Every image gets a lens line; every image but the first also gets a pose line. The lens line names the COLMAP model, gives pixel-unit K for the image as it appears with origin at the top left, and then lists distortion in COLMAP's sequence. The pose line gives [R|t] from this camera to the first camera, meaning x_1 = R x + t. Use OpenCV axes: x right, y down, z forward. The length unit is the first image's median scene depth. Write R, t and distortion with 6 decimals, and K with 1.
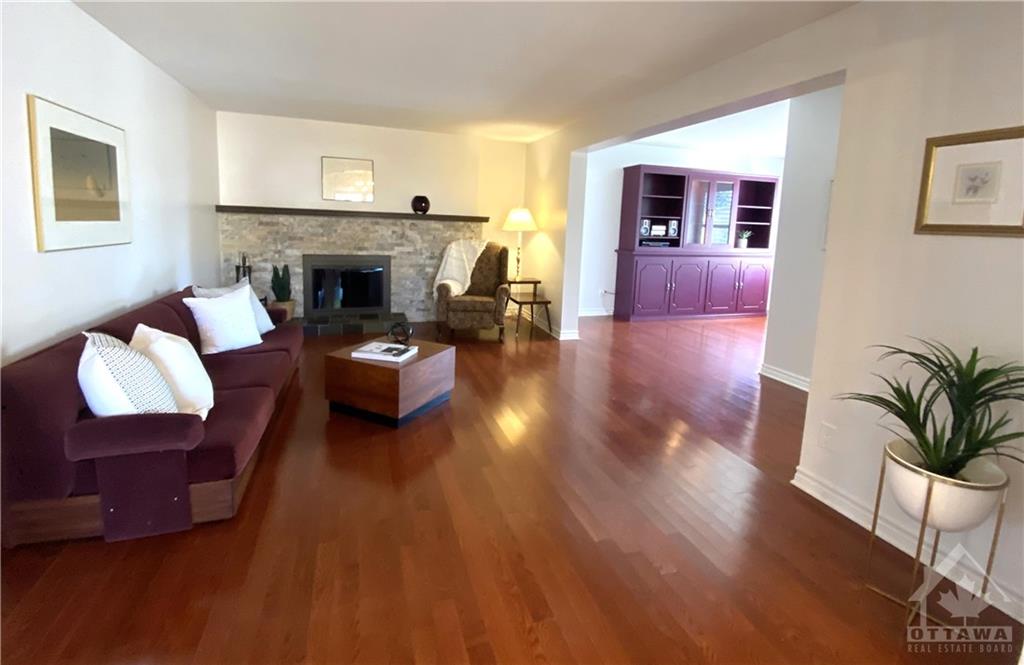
lens RADIAL K [[462.7, 0, 510.3], [0, 462.7, 330.2], [0, 0, 1]] dist [0.000738, 0.000006]
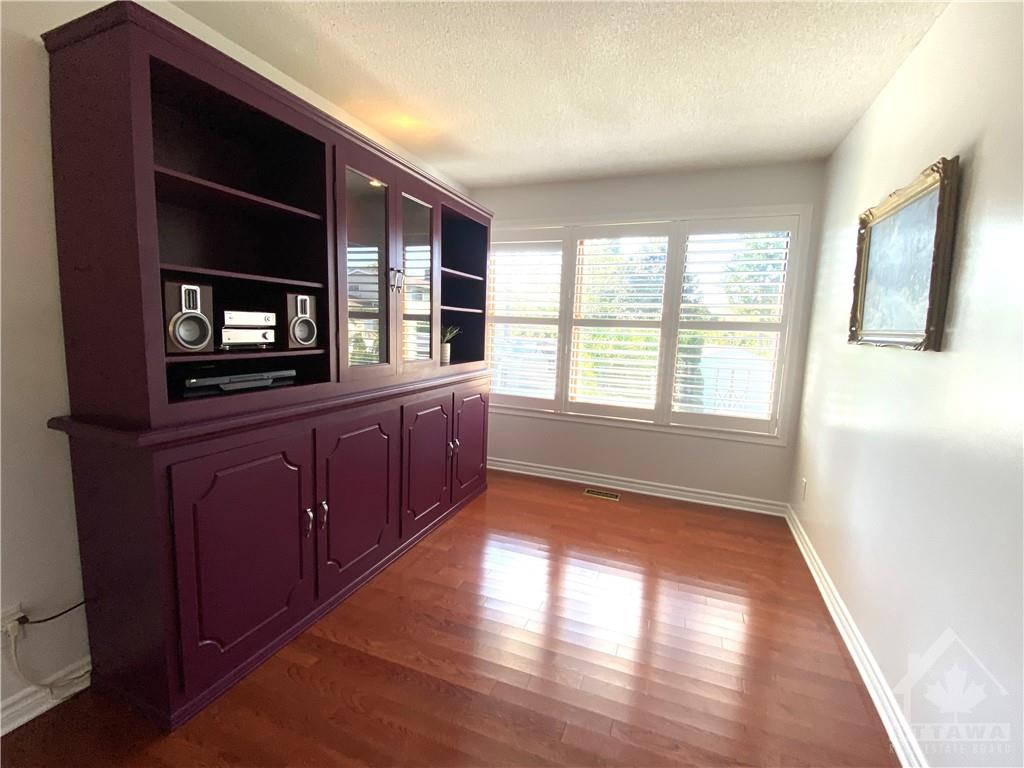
lens RADIAL K [[464.9, 0, 504.9], [0, 464.9, 383.7], [0, 0, 1]] dist [-0.019293, -0.000473]
pose [[0.639186, -0.097834, 0.762804, 0.209296], [0.161310, 0.986866, -0.008597, -0.158549], [-0.751944, 0.128543, 0.646573, 0.723830]]
